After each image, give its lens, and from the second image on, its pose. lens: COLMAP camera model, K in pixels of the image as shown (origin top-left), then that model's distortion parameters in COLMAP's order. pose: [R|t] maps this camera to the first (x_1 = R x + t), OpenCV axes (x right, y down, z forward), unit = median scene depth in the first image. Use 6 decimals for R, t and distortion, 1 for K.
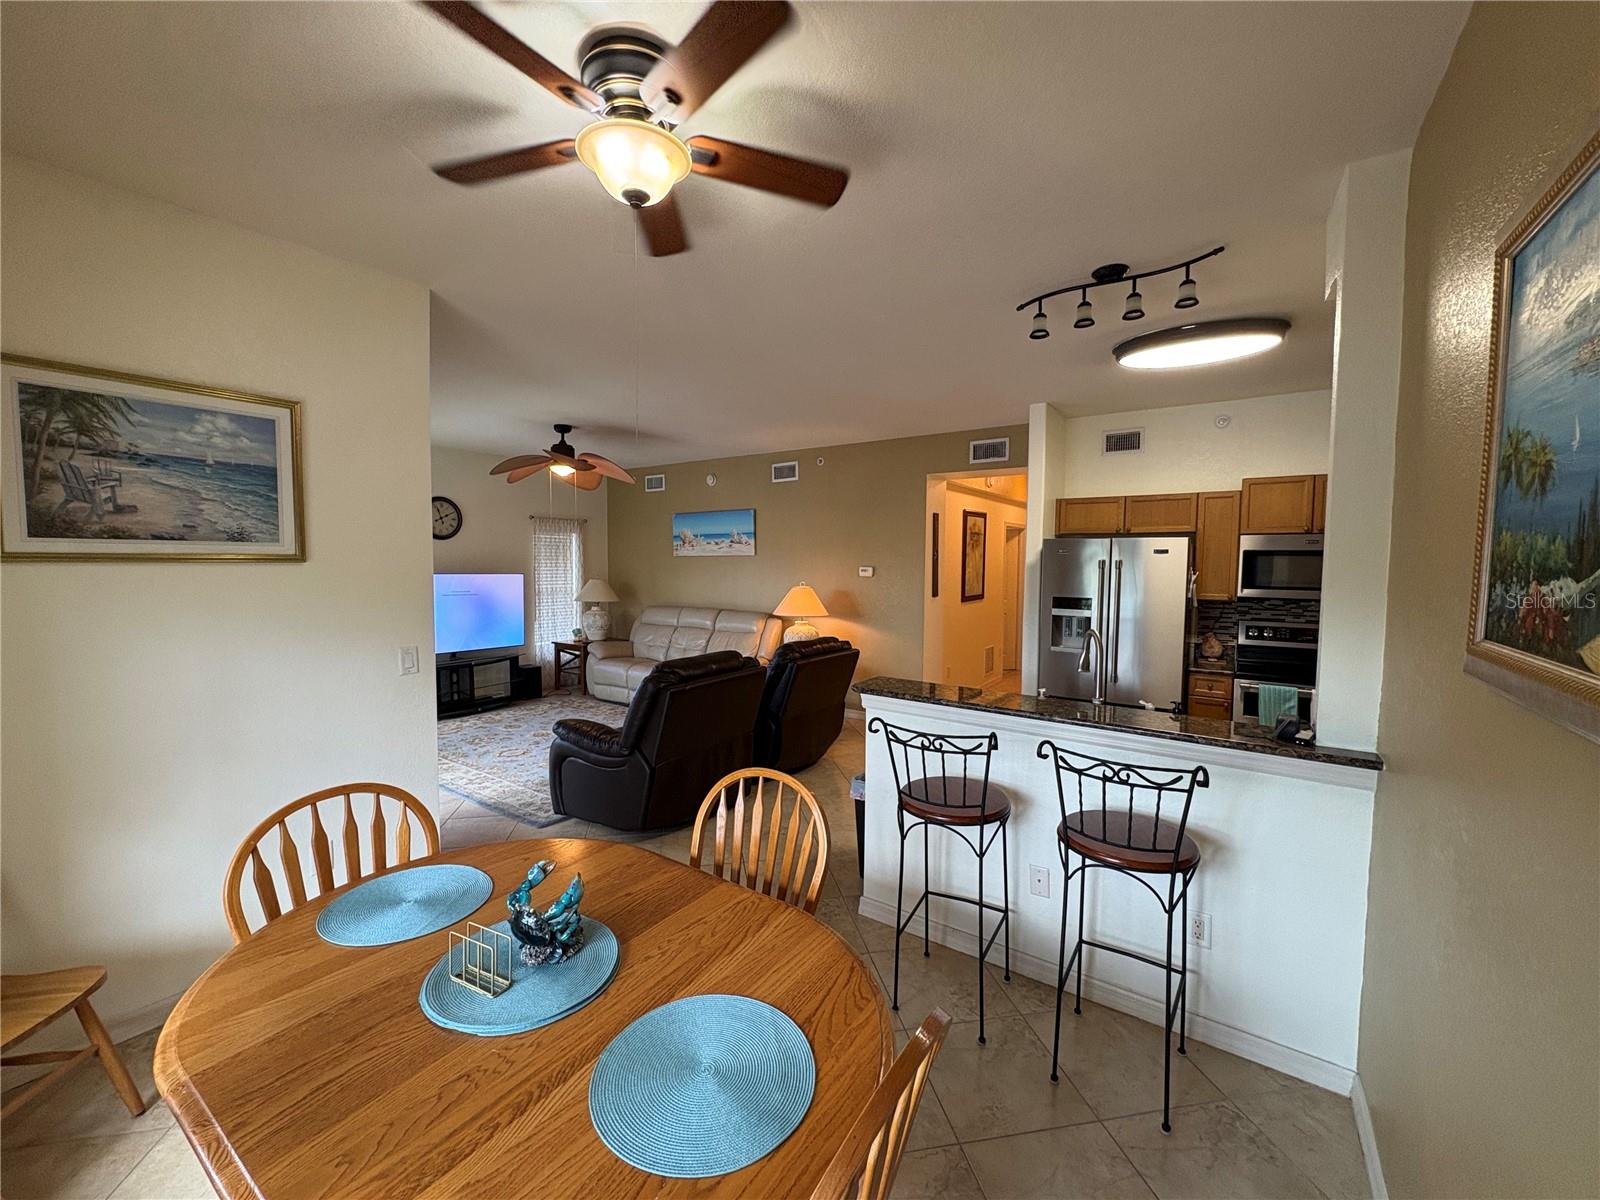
lens RADIAL K [[639.0, 0, 801.8], [0, 639.0, 596.2], [0, 0, 1]] dist [0.001702, 0.000142]
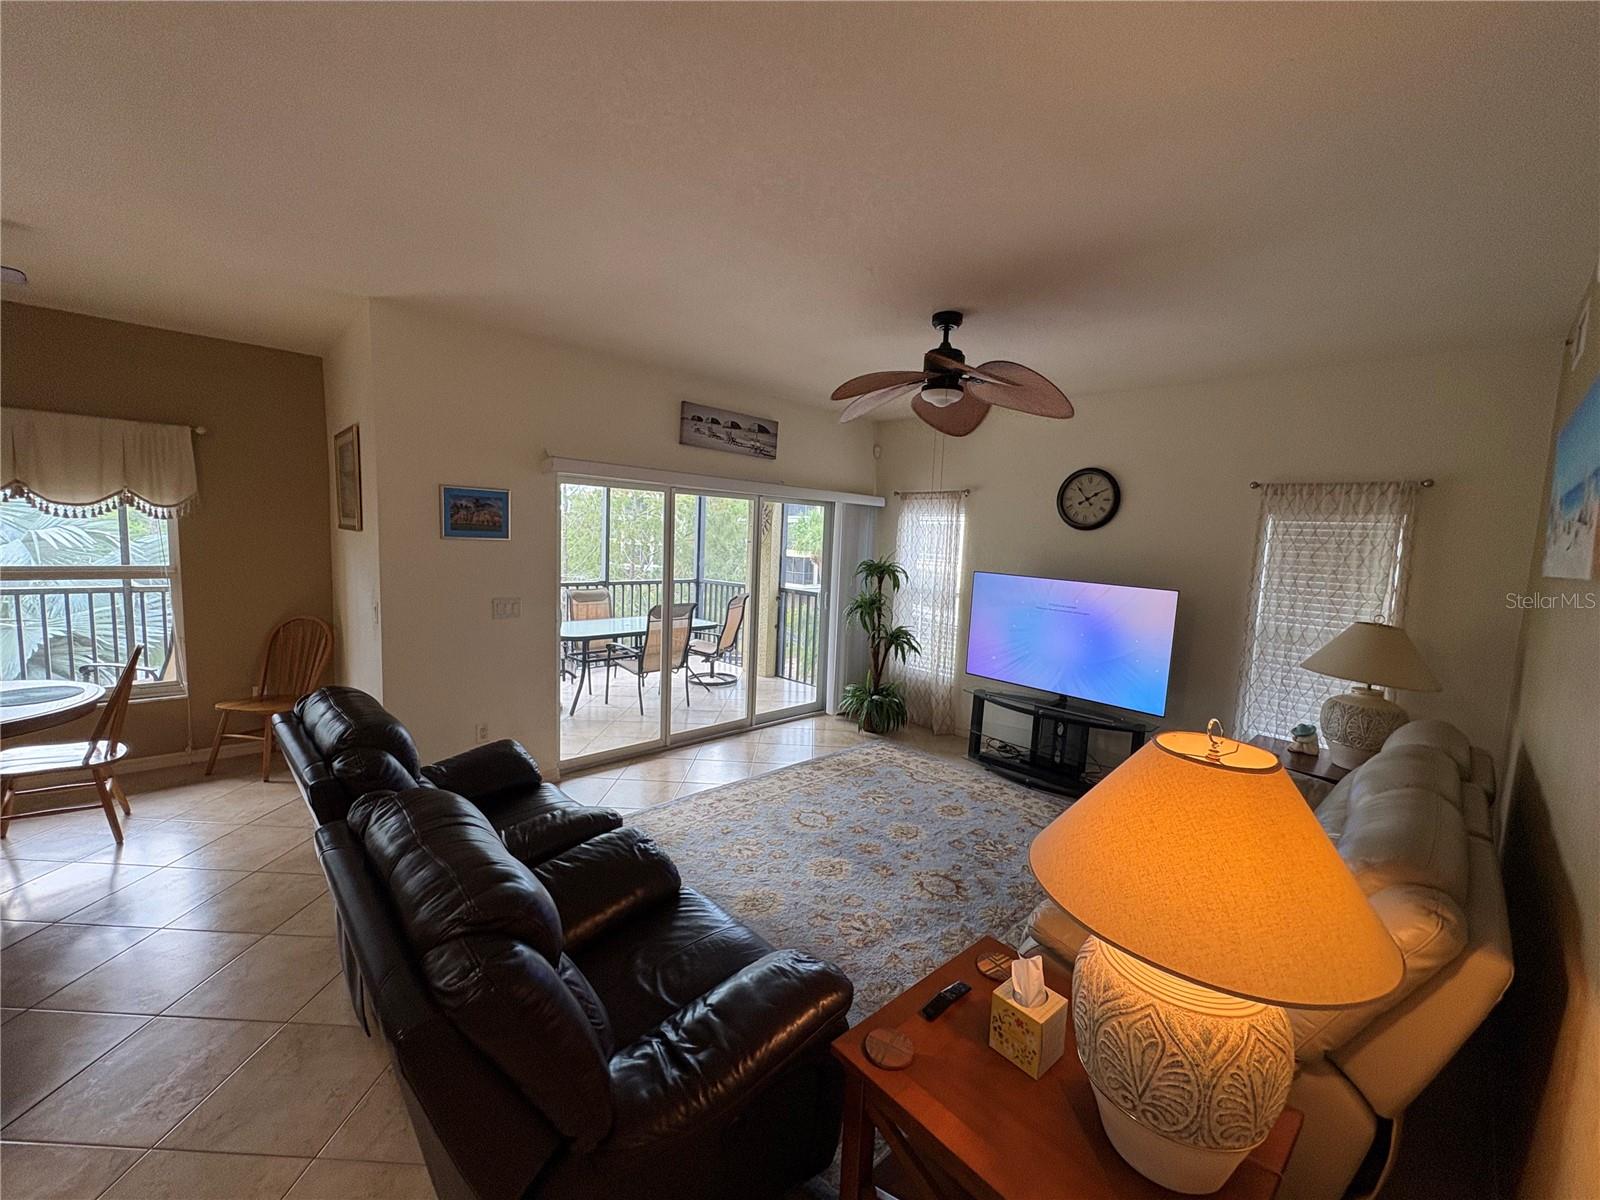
lens RADIAL K [[639.0, 0, 802.4], [0, 639.0, 598.5], [0, 0, 1]] dist [0.001702, 0.000142]
pose [[-0.199498, 0.082381, -0.976429, 0.165552], [-0.101869, 0.989317, 0.104281, -0.052825], [0.974589, 0.120272, -0.188975, 0.787662]]
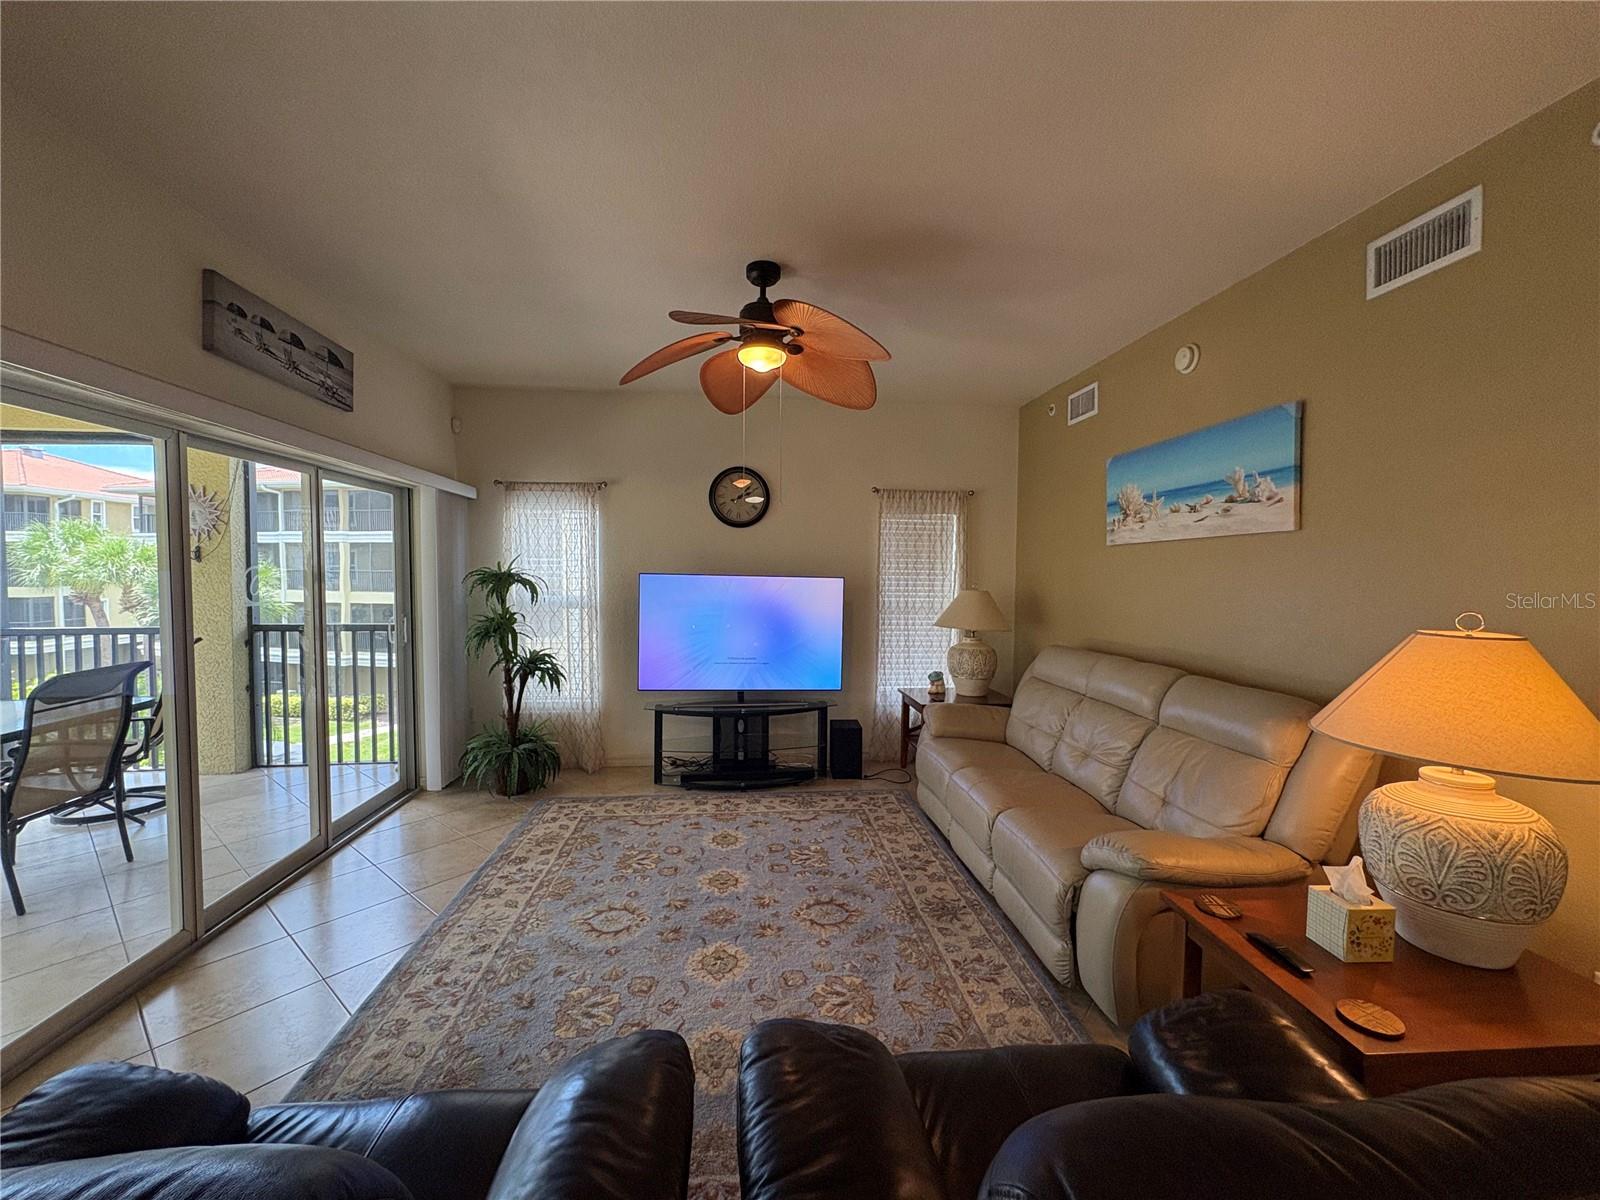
lens RADIAL K [[639.0, 0, 801.5], [0, 639.0, 597.0], [0, 0, 1]] dist [0.001702, 0.000142]
pose [[0.652724, 0.030310, -0.756990, 0.016303], [-0.048745, 0.998809, -0.002038, -0.012921], [0.756026, 0.038230, 0.653424, 0.555557]]
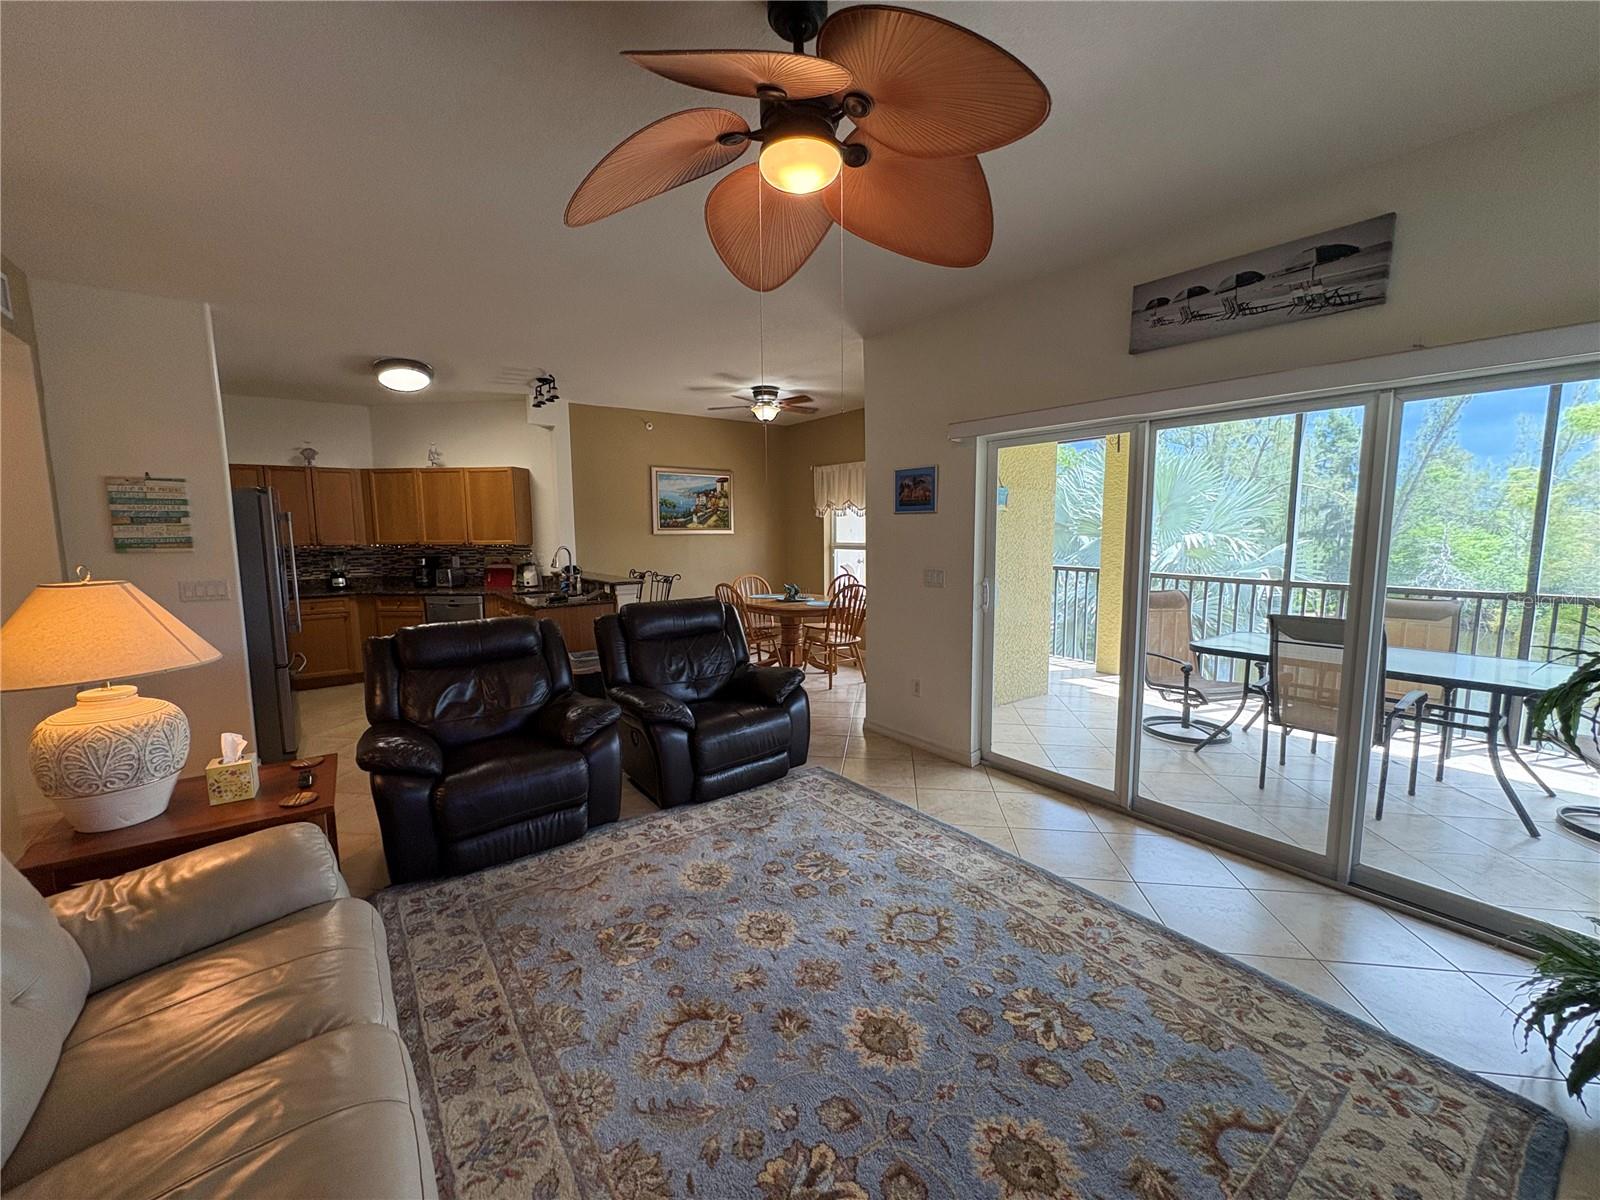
lens RADIAL K [[639.0, 0, 799.0], [0, 639.0, 594.8], [0, 0, 1]] dist [0.001702, 0.000142]
pose [[-0.948574, -0.032249, 0.314909, -0.366200], [0.021641, 0.985864, 0.166147, -0.045140], [-0.315815, 0.164417, -0.934467, 1.014895]]
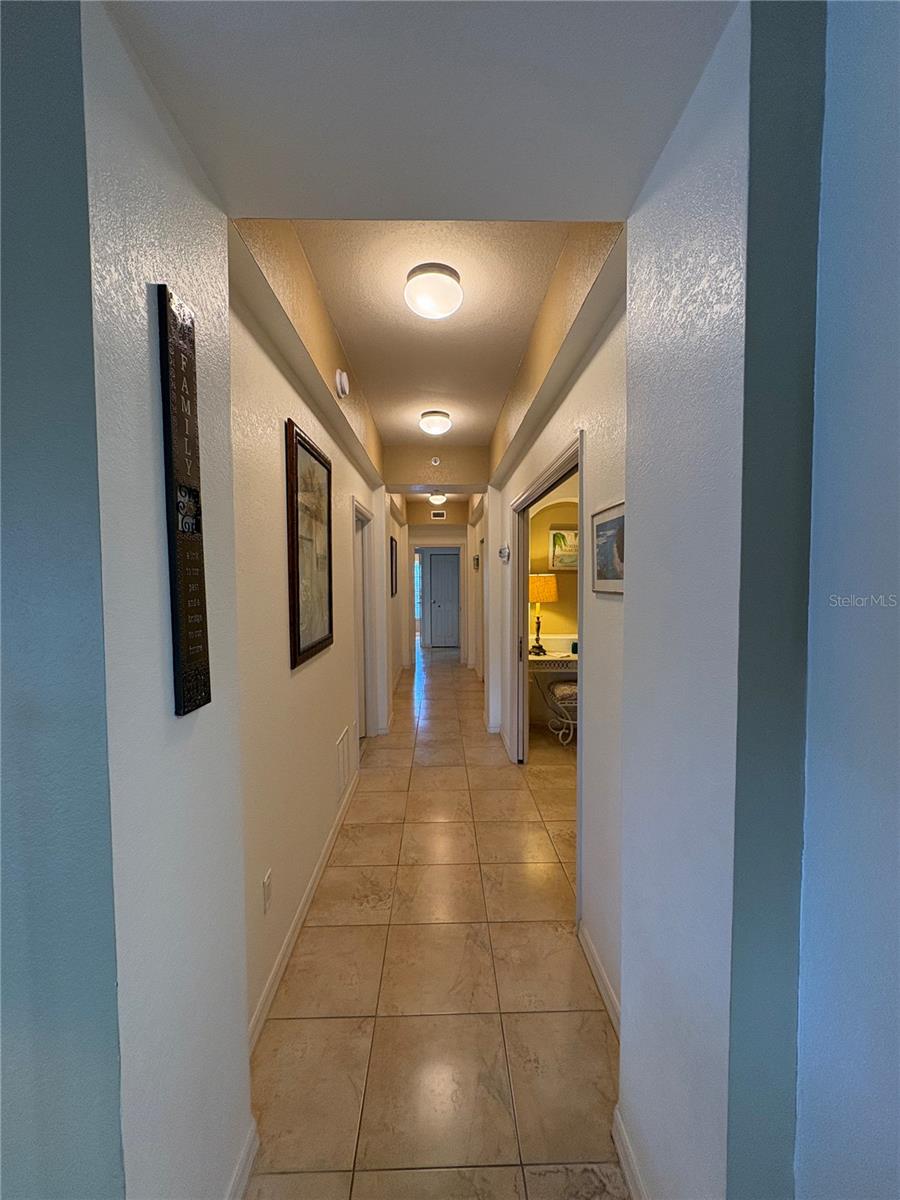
lens RADIAL K [[479.2, 0, 442.5], [0, 479.2, 598.6], [0, 0, 1]] dist [0.001702, 0.000142]
pose [[0.818890, -0.042170, 0.572399, 0.160746], [0.053940, 0.998538, -0.003604, -0.025766], [-0.571410, 0.033826, 0.819967, 0.706150]]
